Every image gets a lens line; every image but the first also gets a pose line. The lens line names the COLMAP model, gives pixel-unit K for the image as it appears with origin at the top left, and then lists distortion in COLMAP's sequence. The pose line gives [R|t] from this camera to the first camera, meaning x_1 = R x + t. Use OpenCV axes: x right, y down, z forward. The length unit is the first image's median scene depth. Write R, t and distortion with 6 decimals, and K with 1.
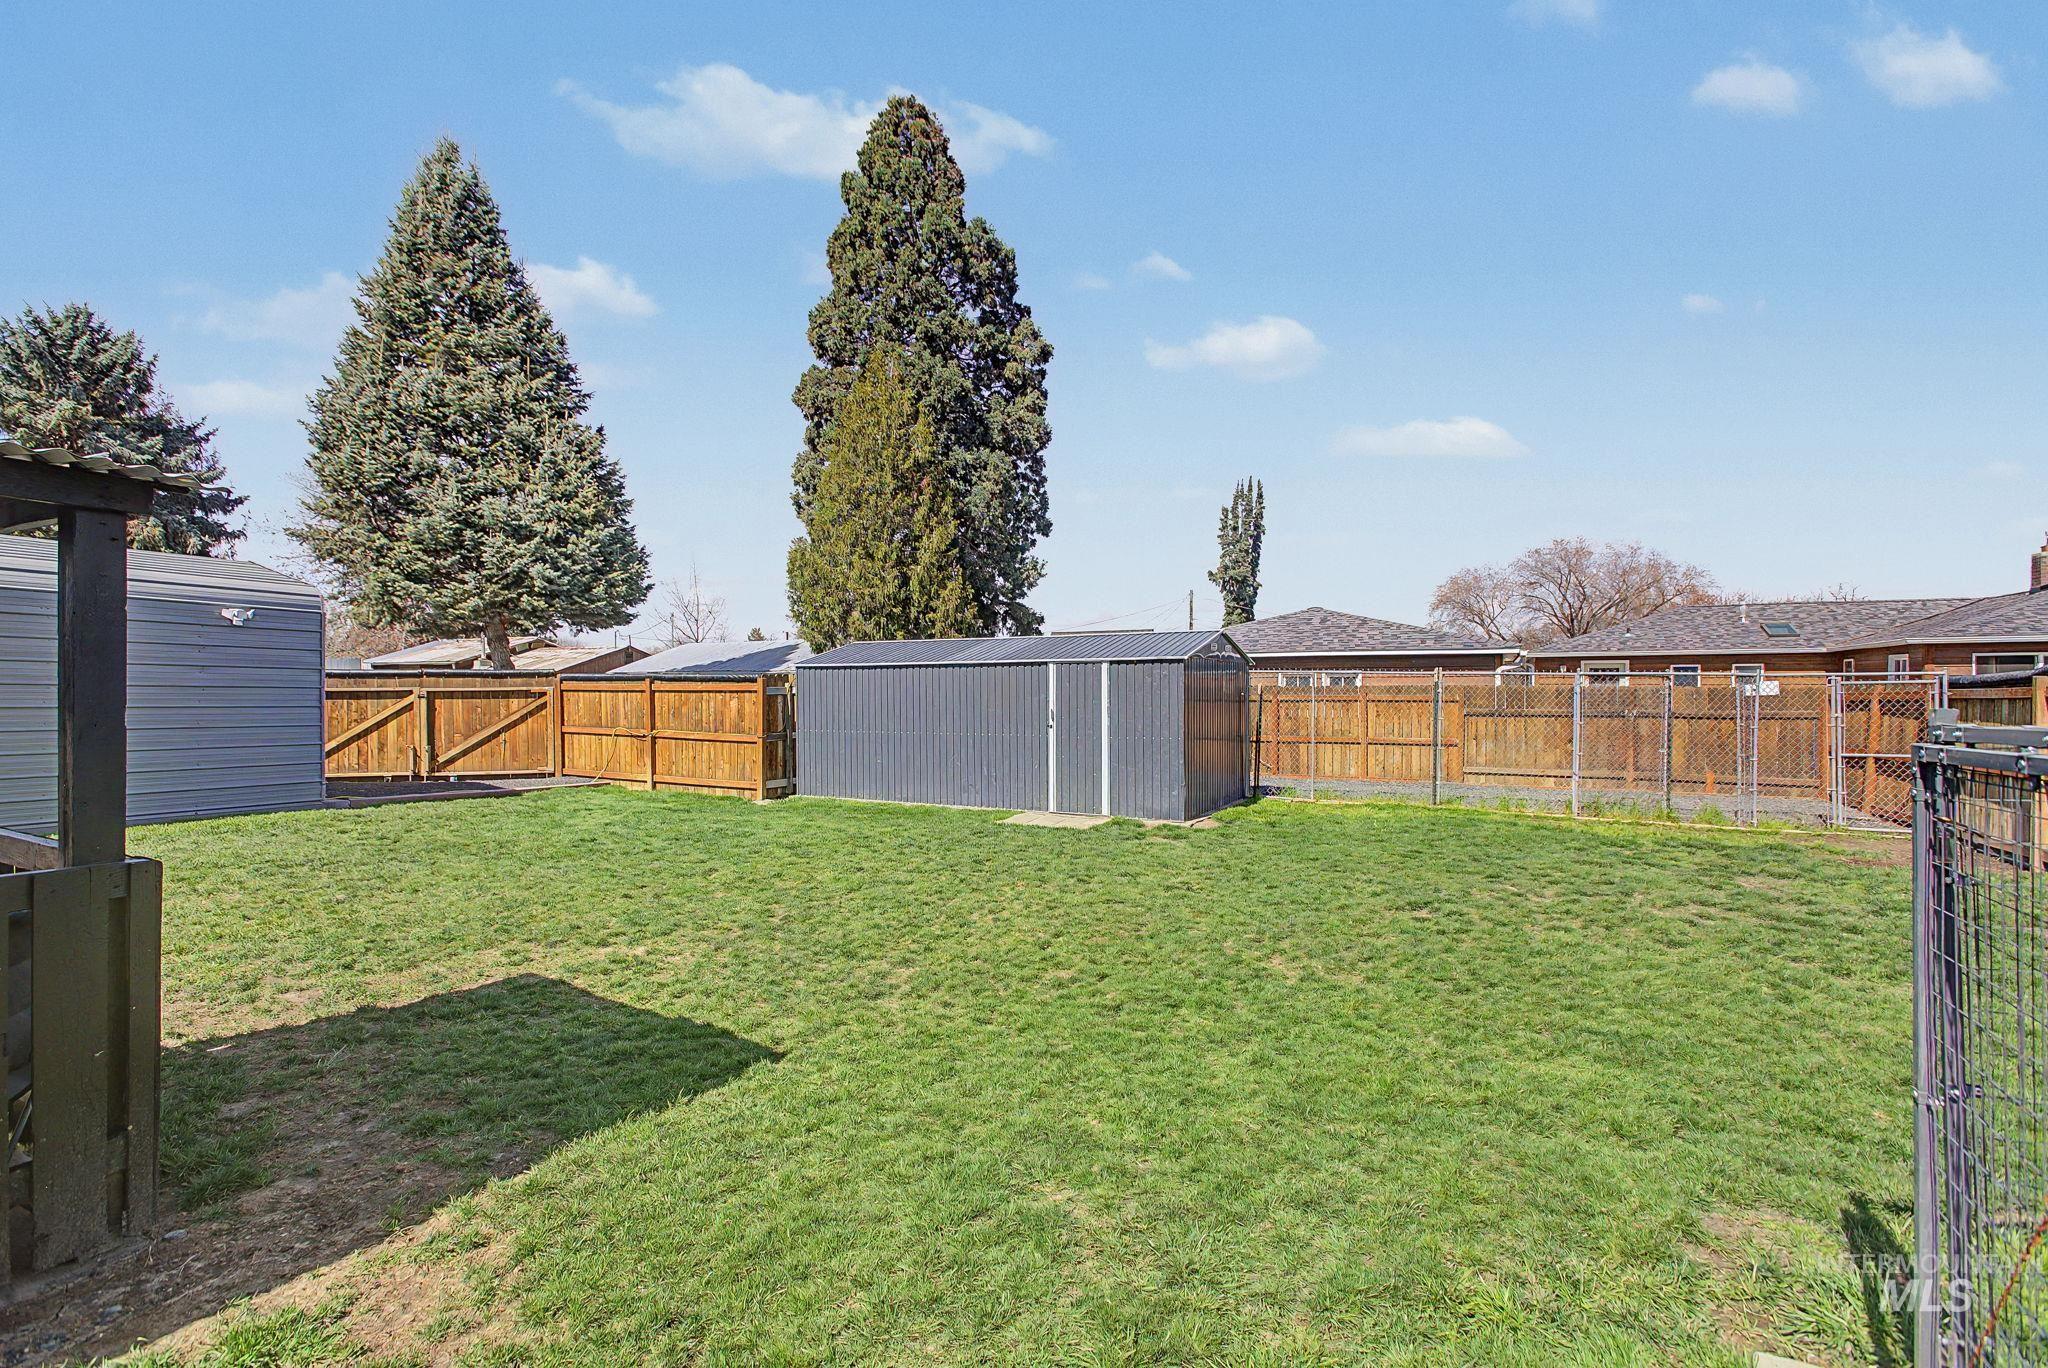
lens RADIAL K [[928.3, 0, 1005.0], [0, 928.3, 697.5], [0, 0, 1]] dist [0.006279, -0.003772]
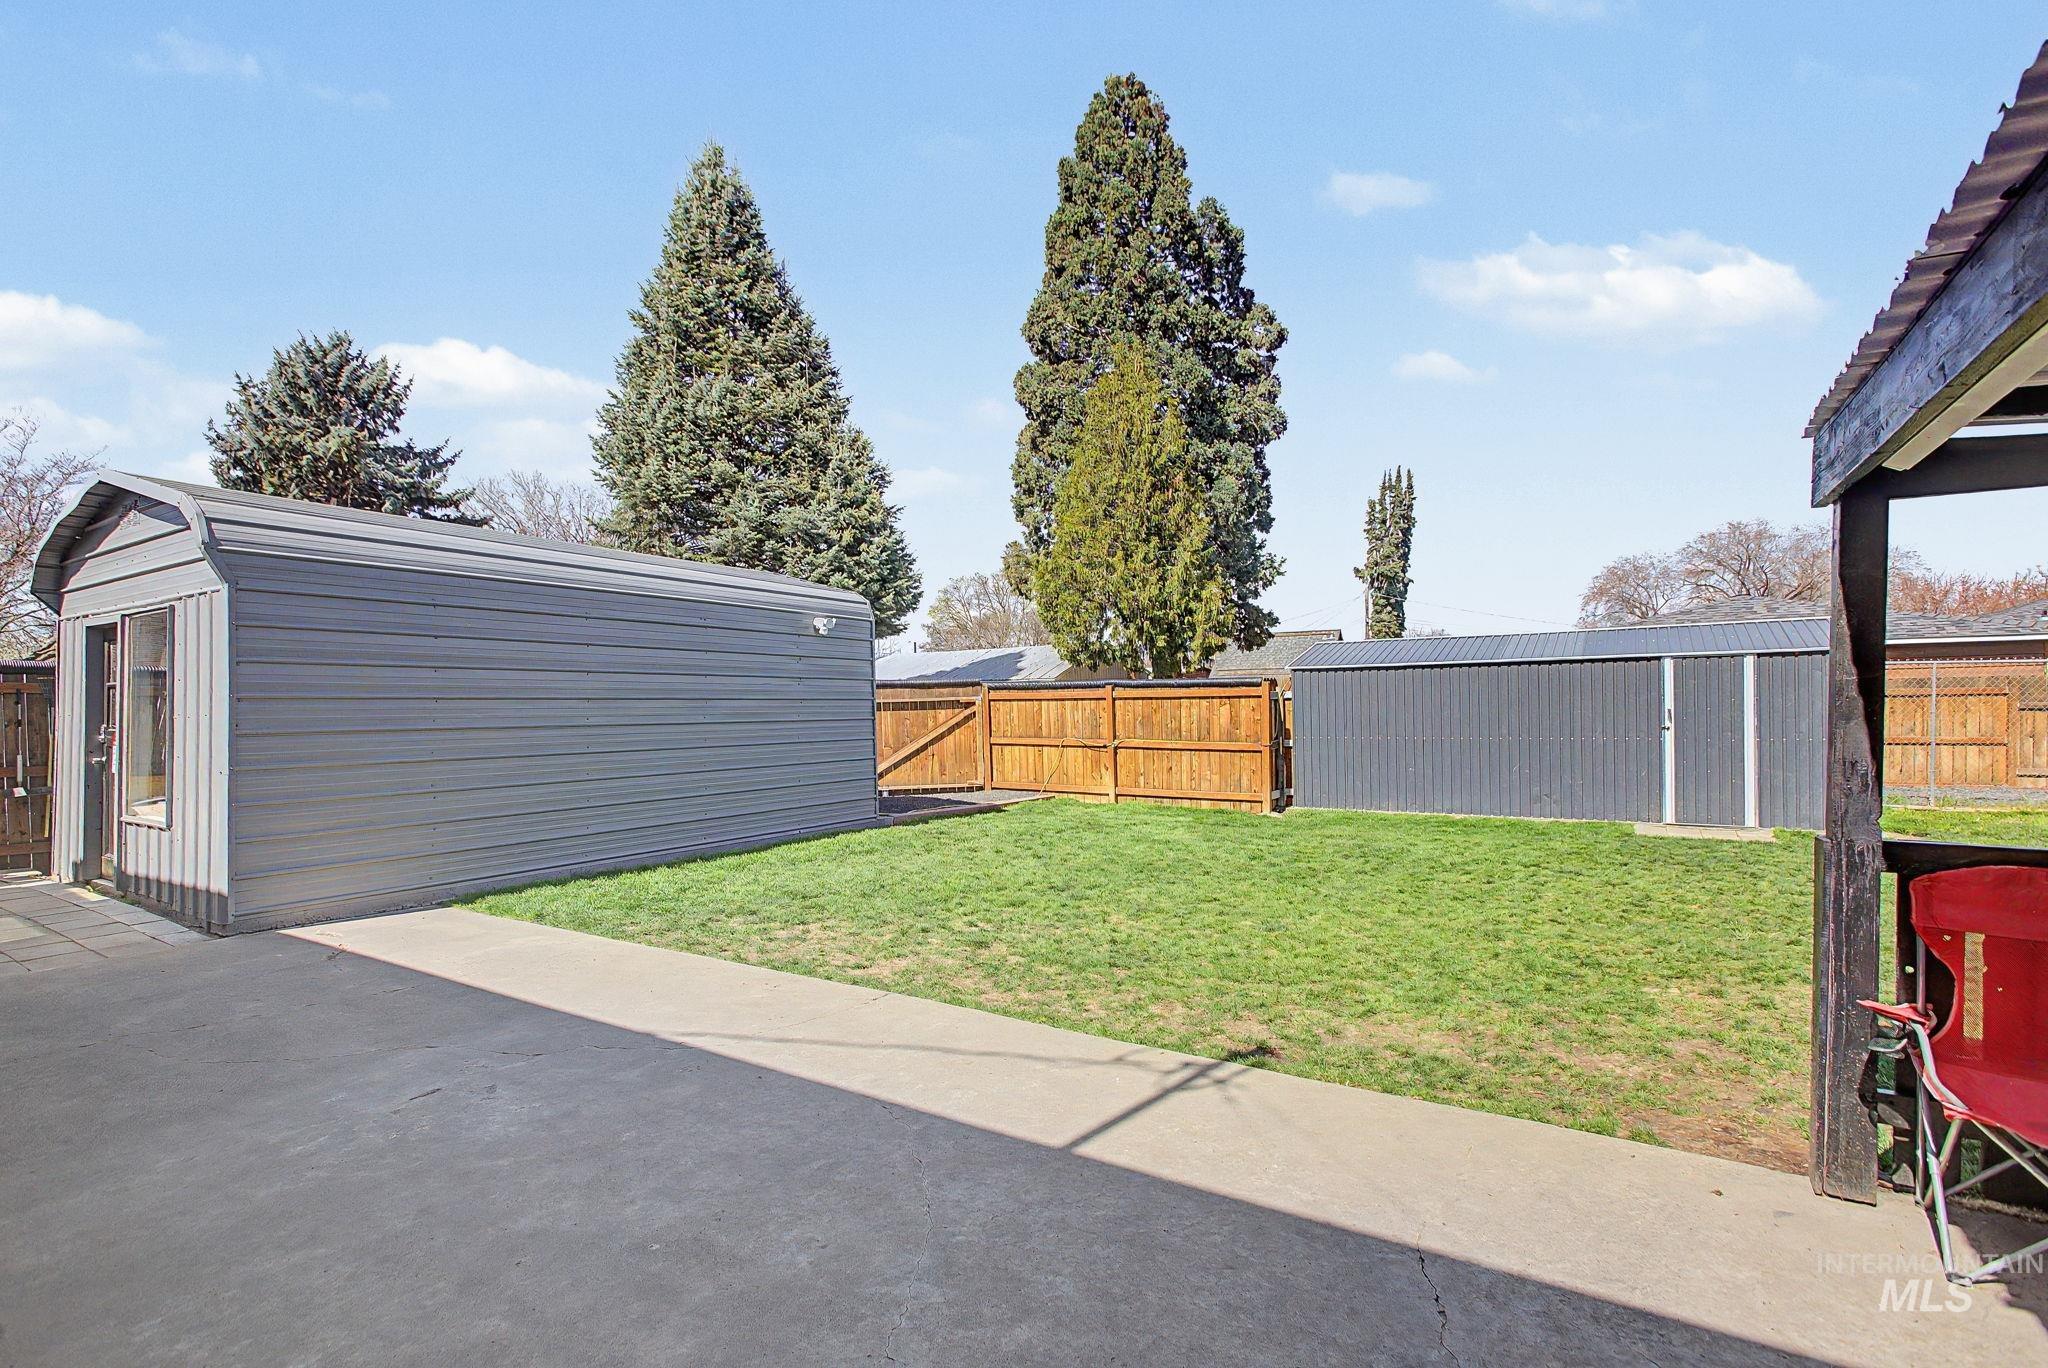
lens RADIAL K [[928.3, 0, 1028.9], [0, 928.3, 730.0], [0, 0, 1]] dist [0.006279, -0.003772]
pose [[0.996977, -0.015609, -0.076116, -0.206551], [0.017814, 0.999439, 0.028374, -0.001719], [0.075630, -0.029644, 0.996695, 0.028164]]
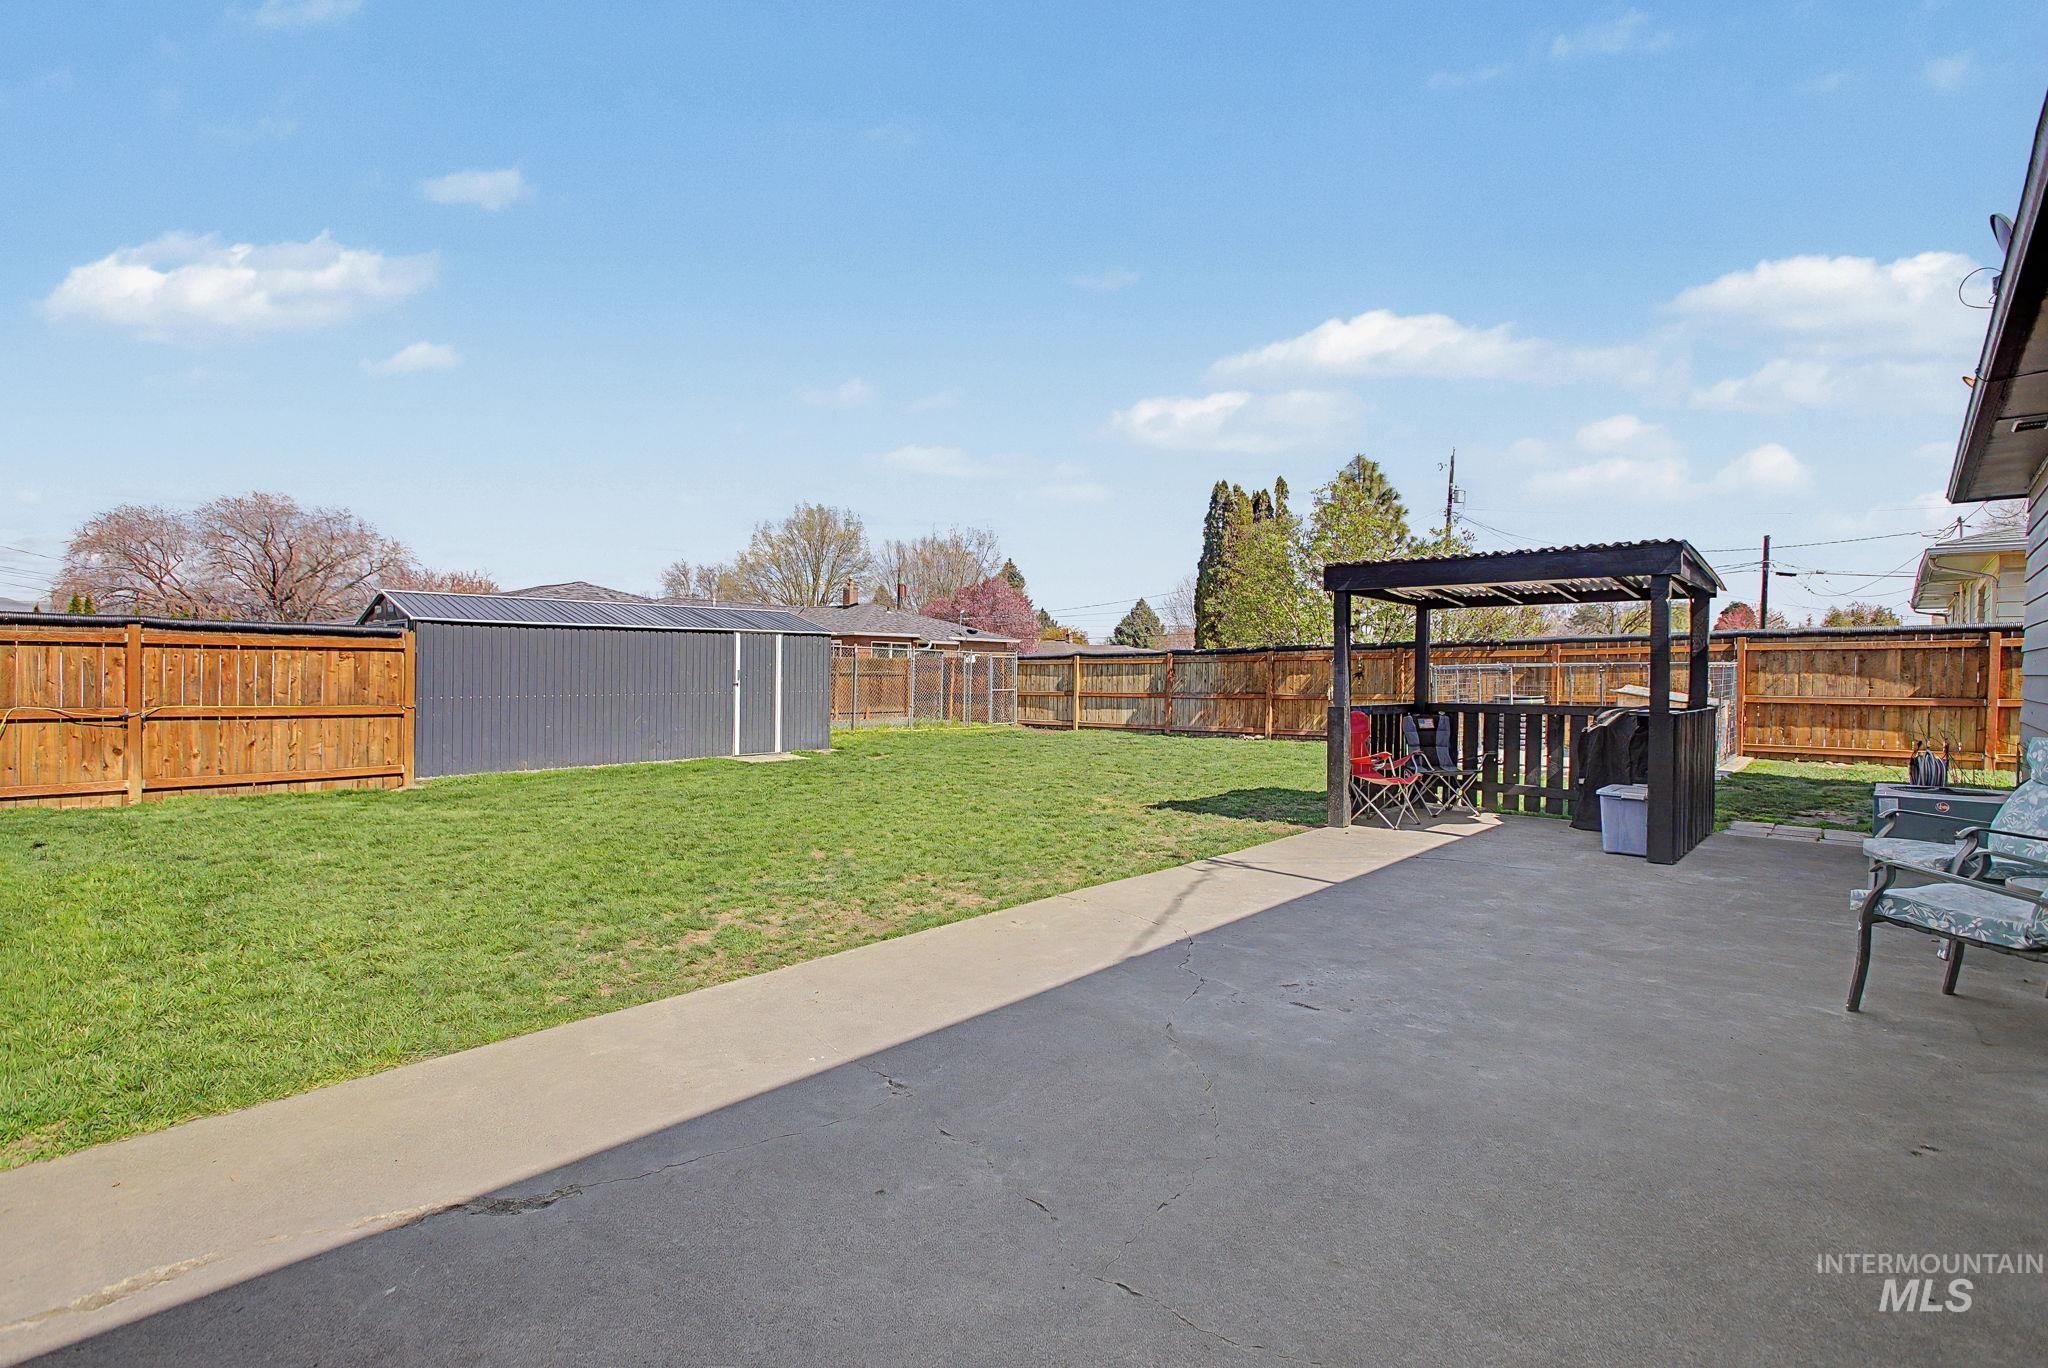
lens RADIAL K [[928.3, 0, 975.0], [0, 928.3, 670.6], [0, 0, 1]] dist [0.006279, -0.003772]
pose [[0.301285, -0.002798, 0.953530, -0.423173], [-0.005903, 0.999971, 0.004800, 0.001934], [-0.953516, -0.007075, 0.301260, 0.144024]]
